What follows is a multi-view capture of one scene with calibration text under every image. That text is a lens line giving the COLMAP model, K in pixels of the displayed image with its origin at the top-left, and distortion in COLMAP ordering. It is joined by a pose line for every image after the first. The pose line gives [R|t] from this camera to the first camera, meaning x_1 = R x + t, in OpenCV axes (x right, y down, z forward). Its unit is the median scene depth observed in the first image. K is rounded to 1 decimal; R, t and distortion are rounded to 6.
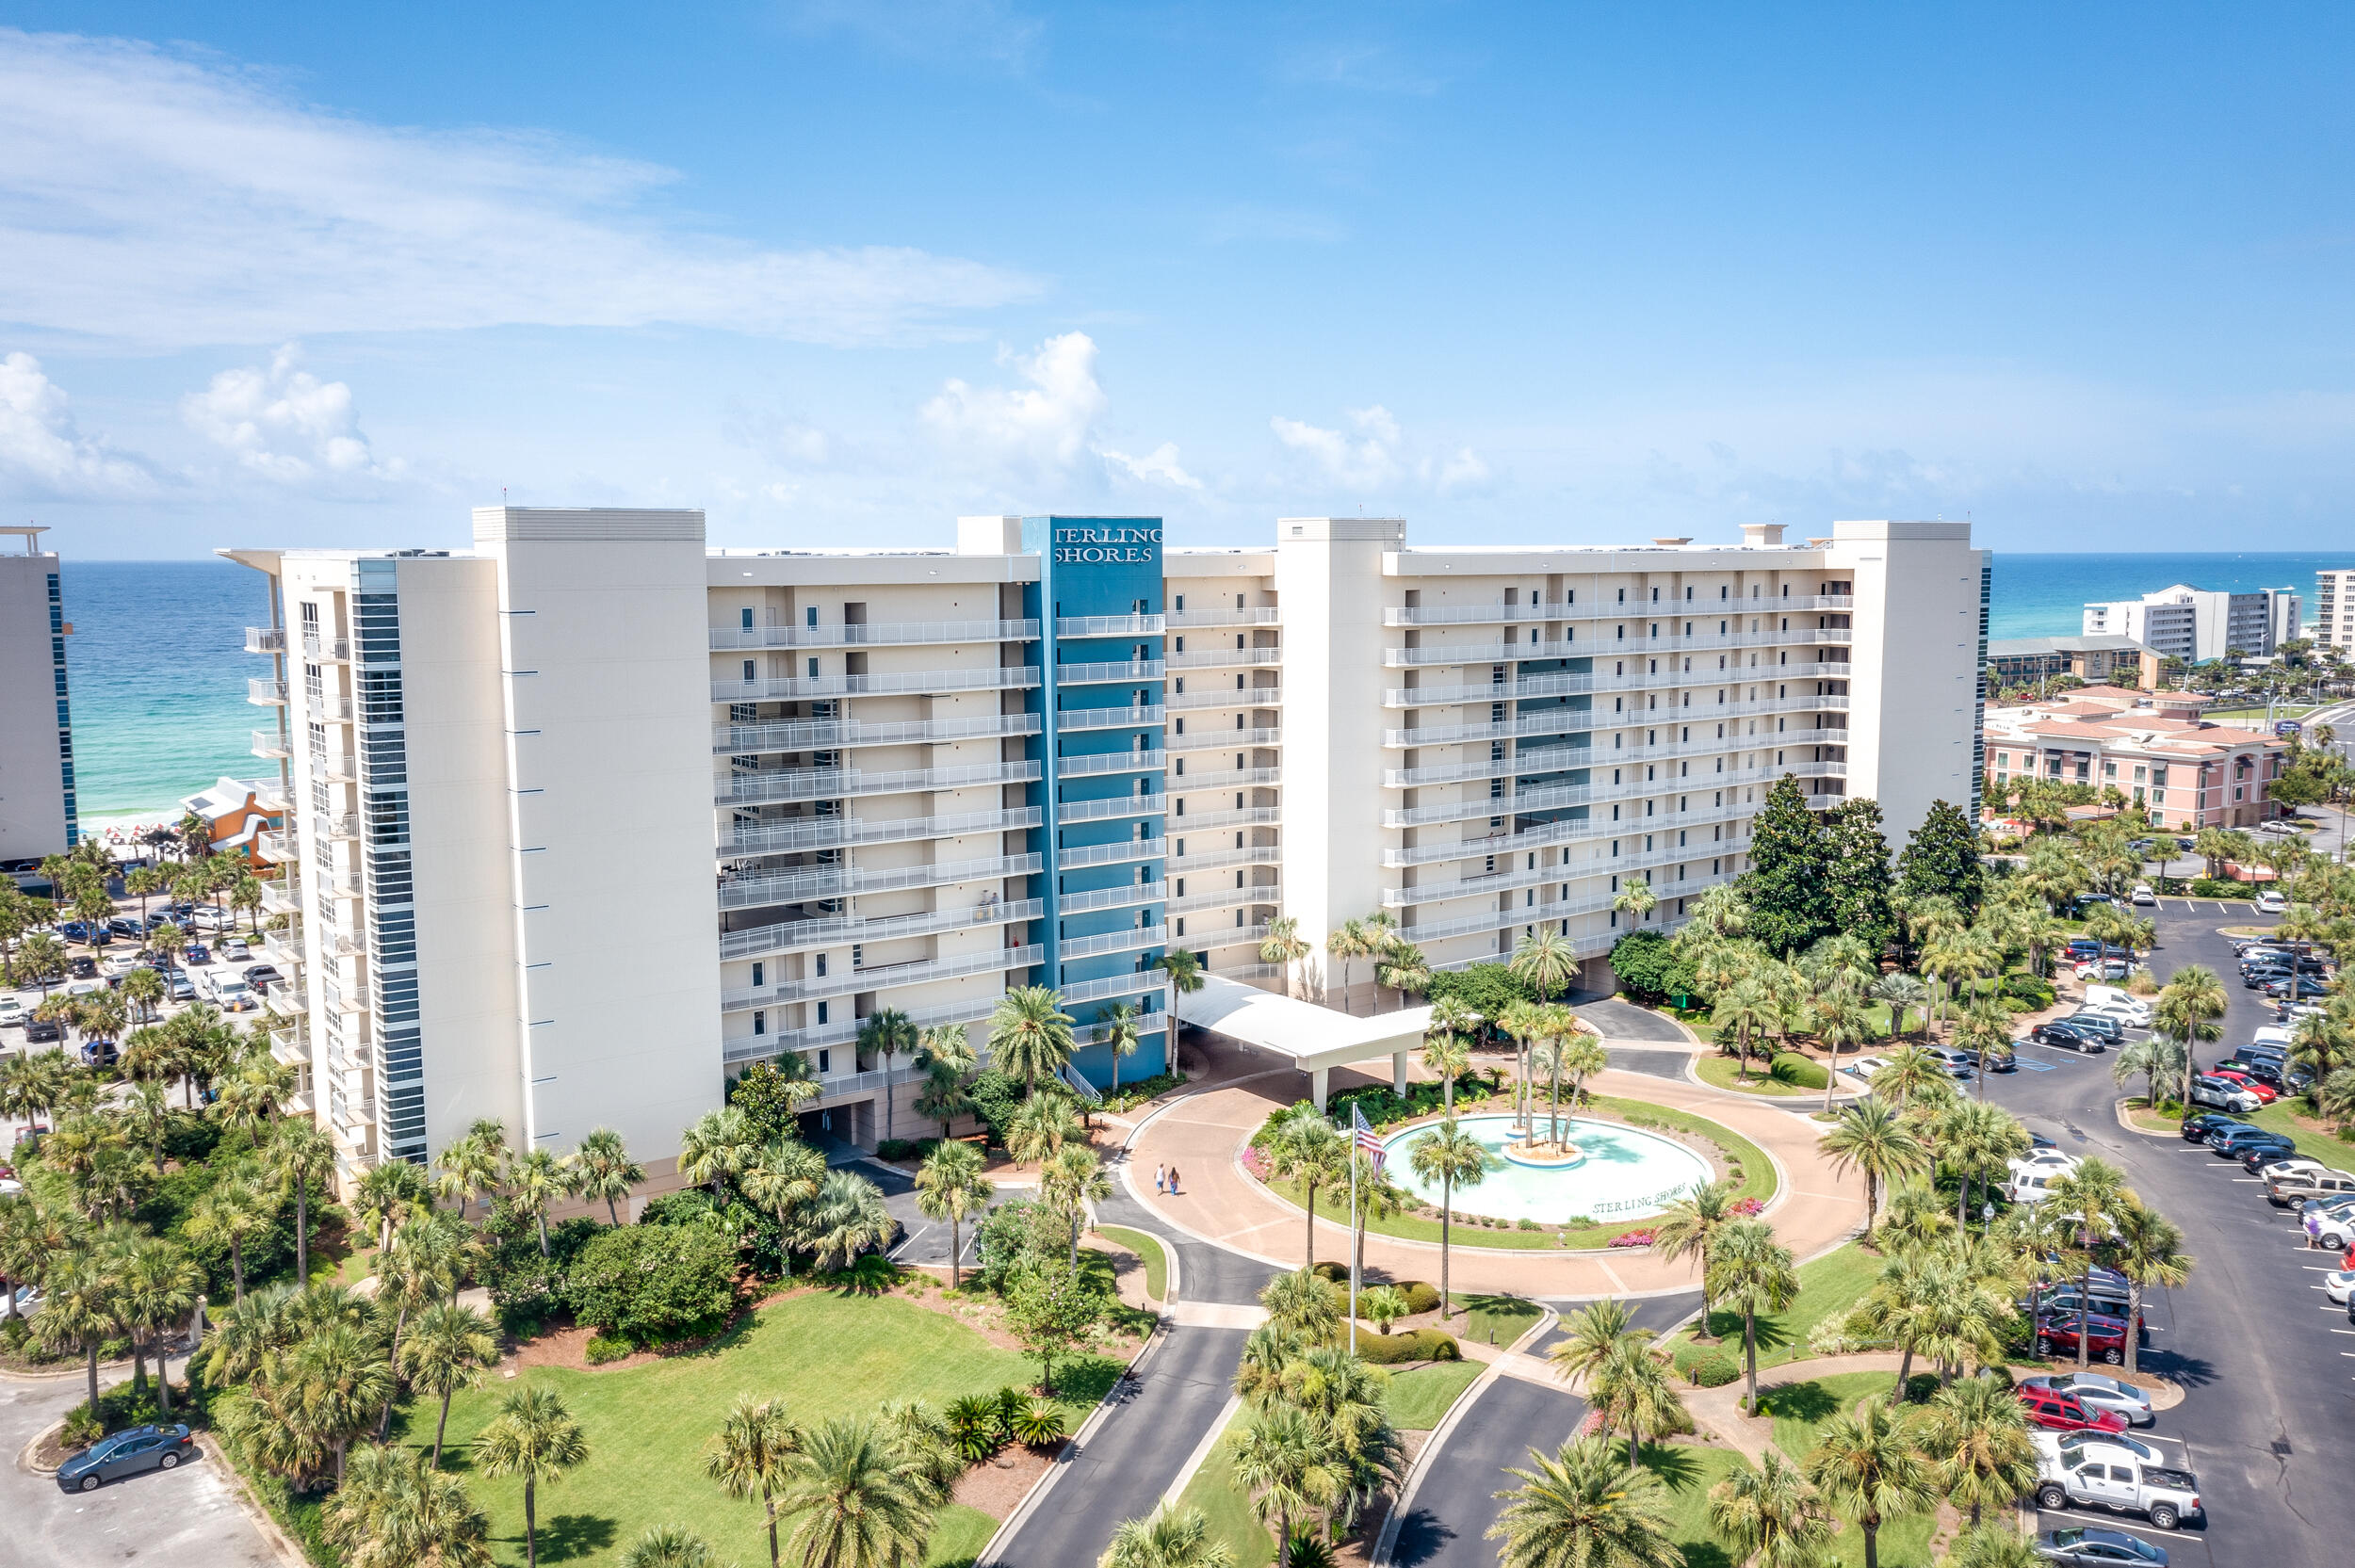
lens RADIAL K [[1885.0, 0, 1177.0], [0, 1885.0, 786.4], [0, 0, 1]] dist [-0.003131, 0.013006]
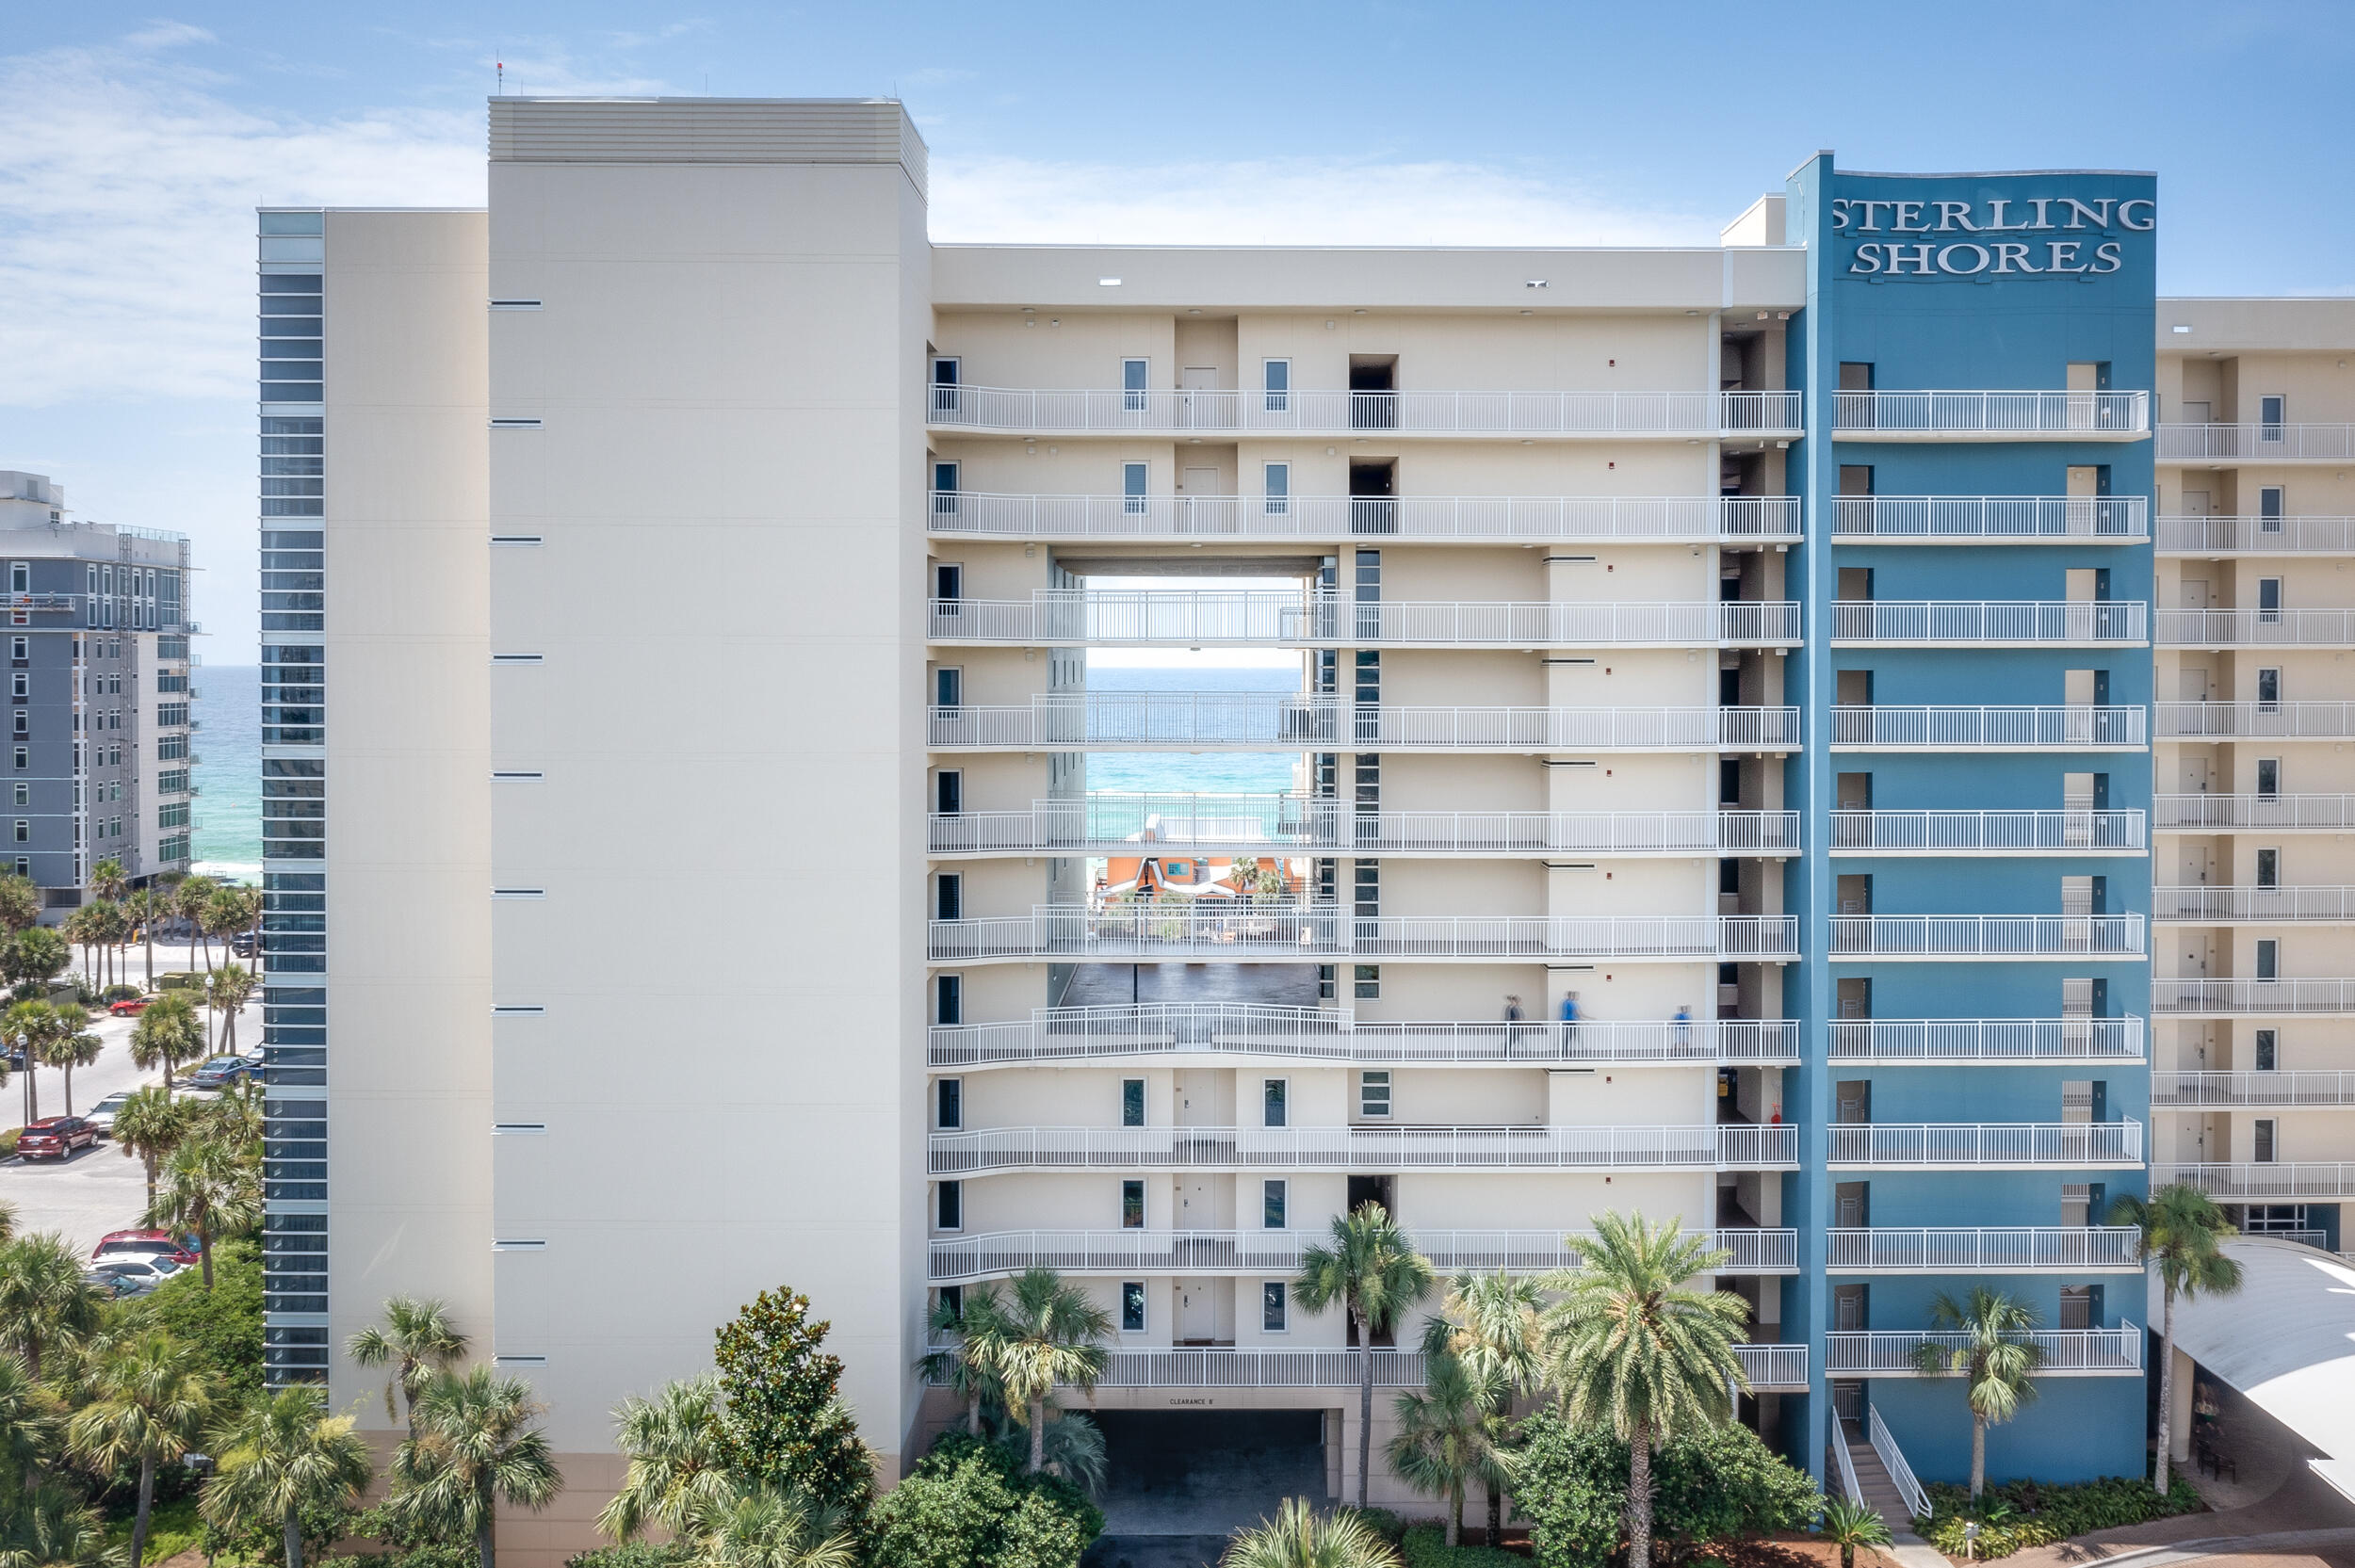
lens RADIAL K [[2111.7, 0, 1300.2], [0, 2111.7, 690.8], [0, 0, 1]] dist [-0.026168, 0.012005]
pose [[0.808481, 0.011755, -0.588405, 0.127378], [-0.077333, 0.993253, -0.086414, 0.035348], [0.583419, 0.115367, 0.803936, 0.539231]]
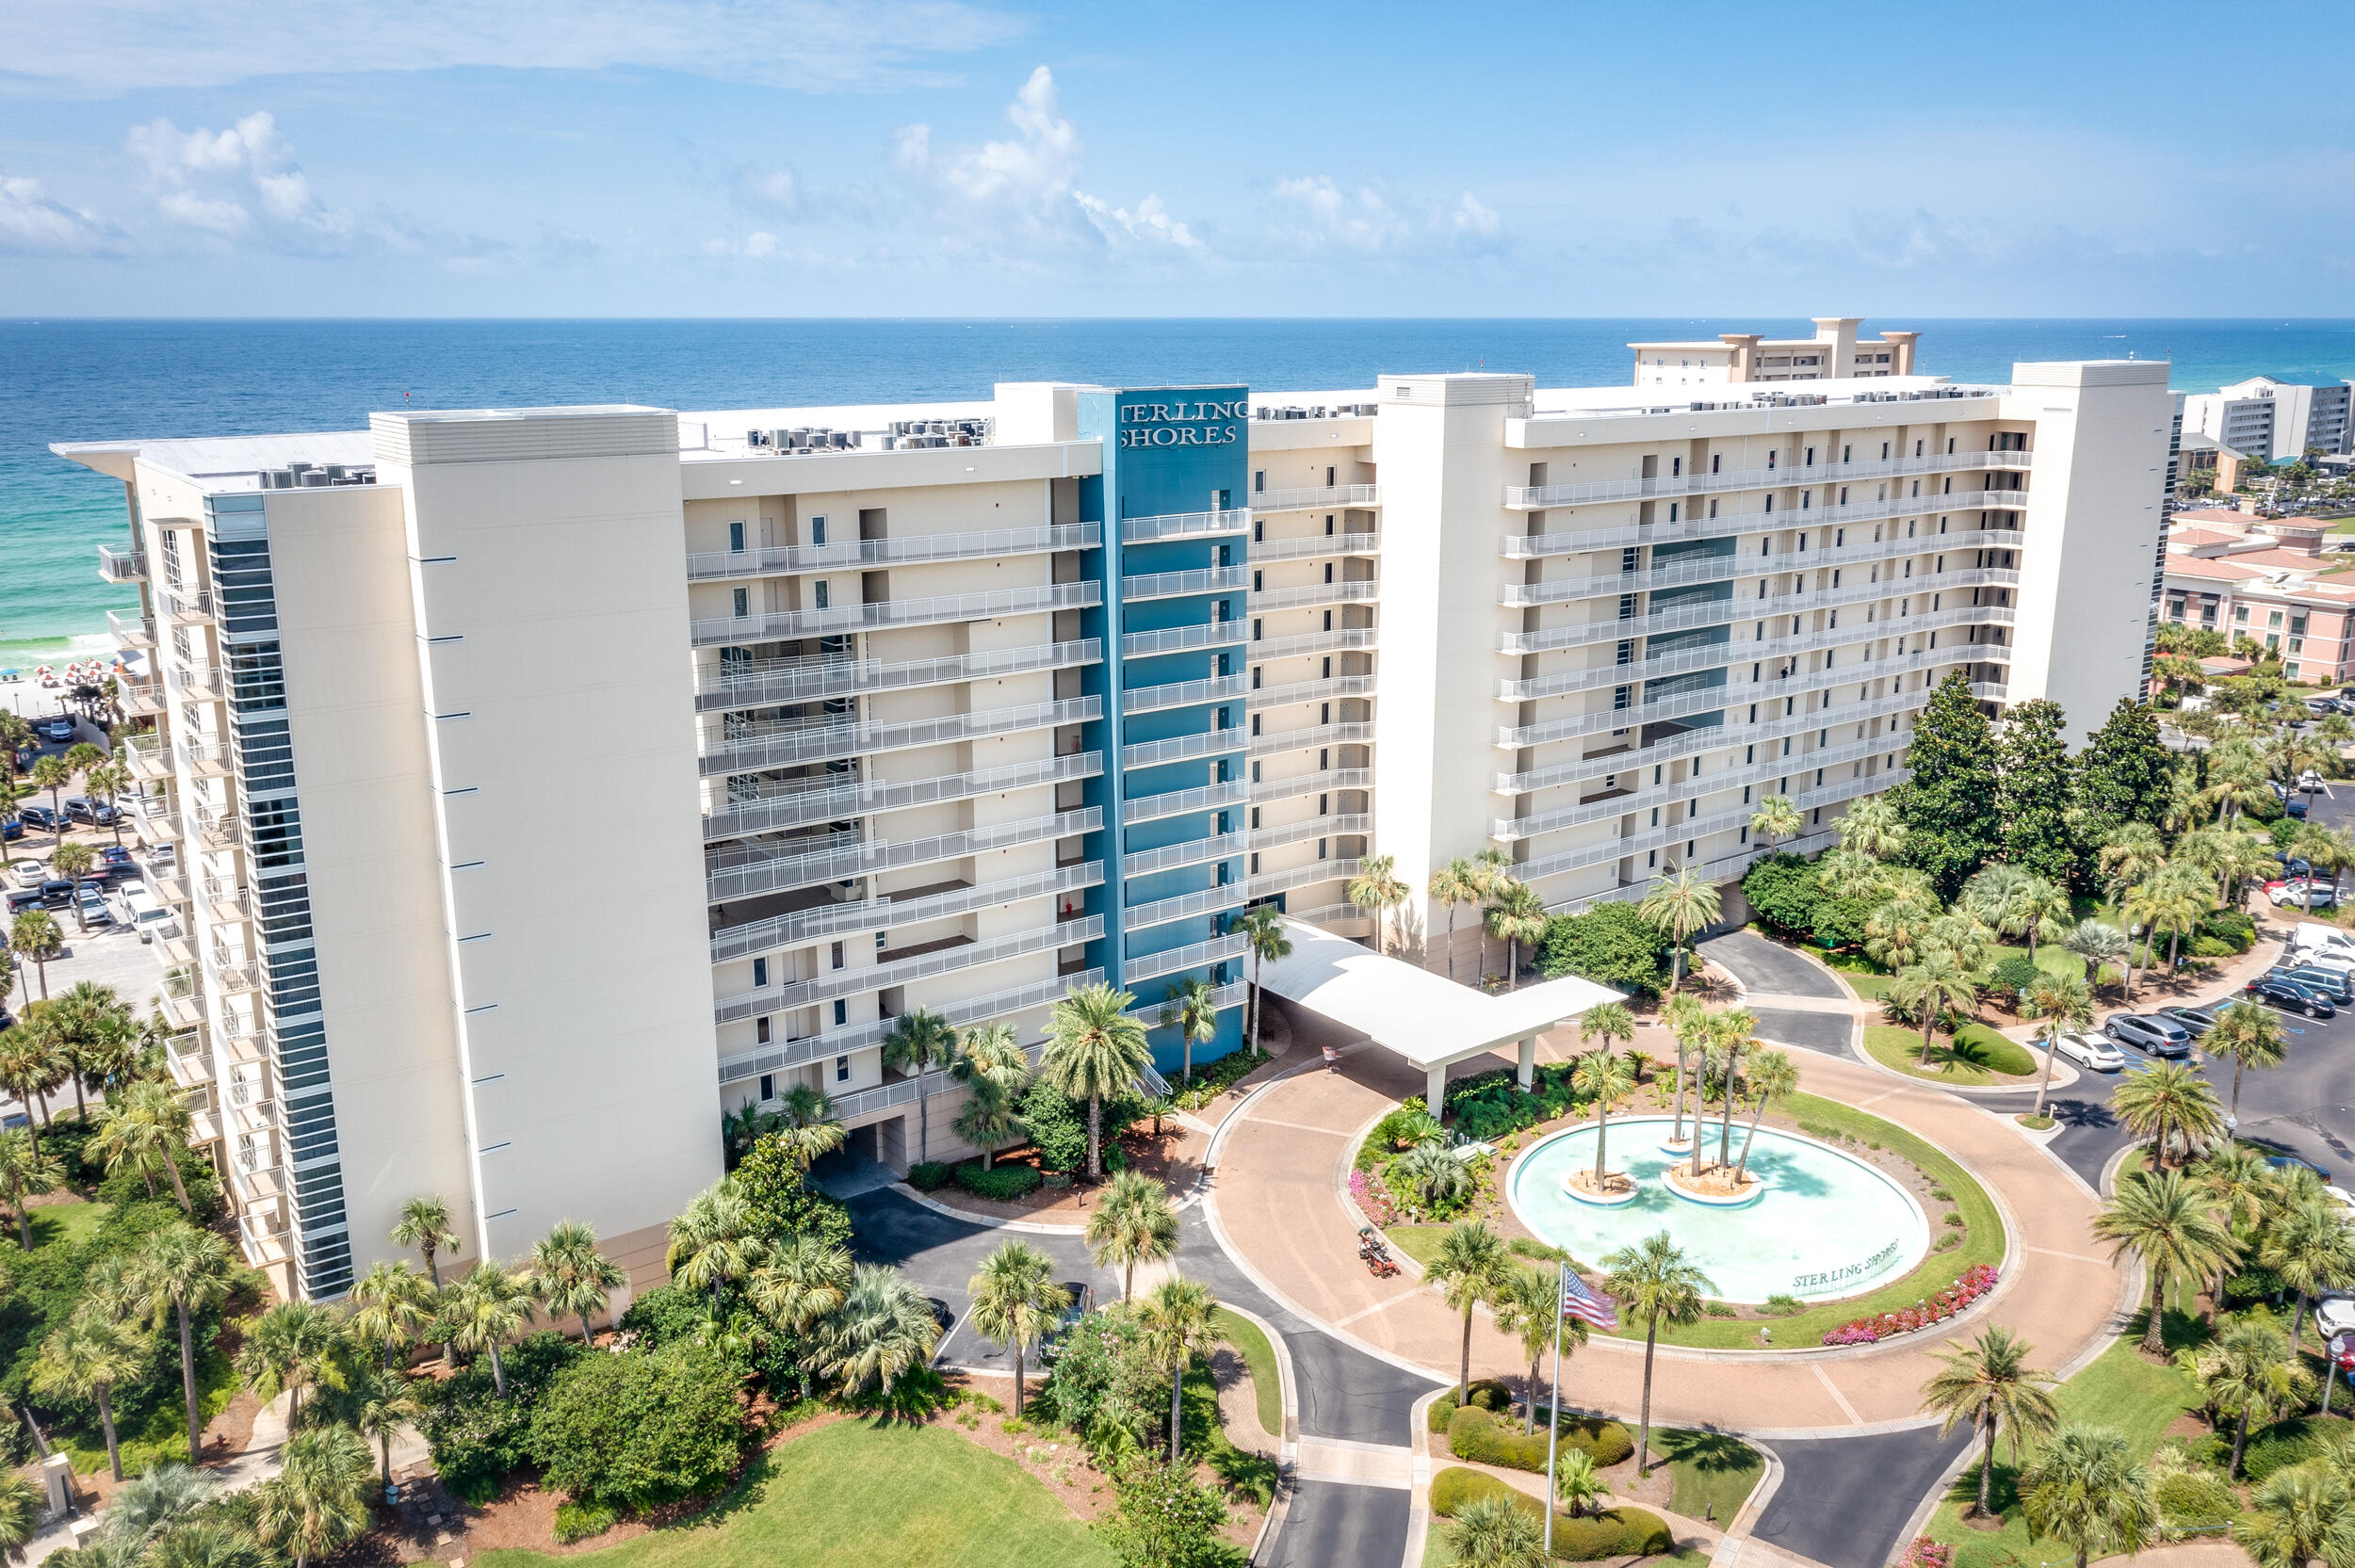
lens RADIAL K [[1885.0, 0, 1176.9], [0, 1885.0, 786.8], [0, 0, 1]] dist [-0.003131, 0.013006]
pose [[0.999990, 0.003368, 0.003002, -0.042563], [-0.003711, 0.992459, 0.122520, -0.075860], [-0.002567, -0.122529, 0.992462, 0.189651]]
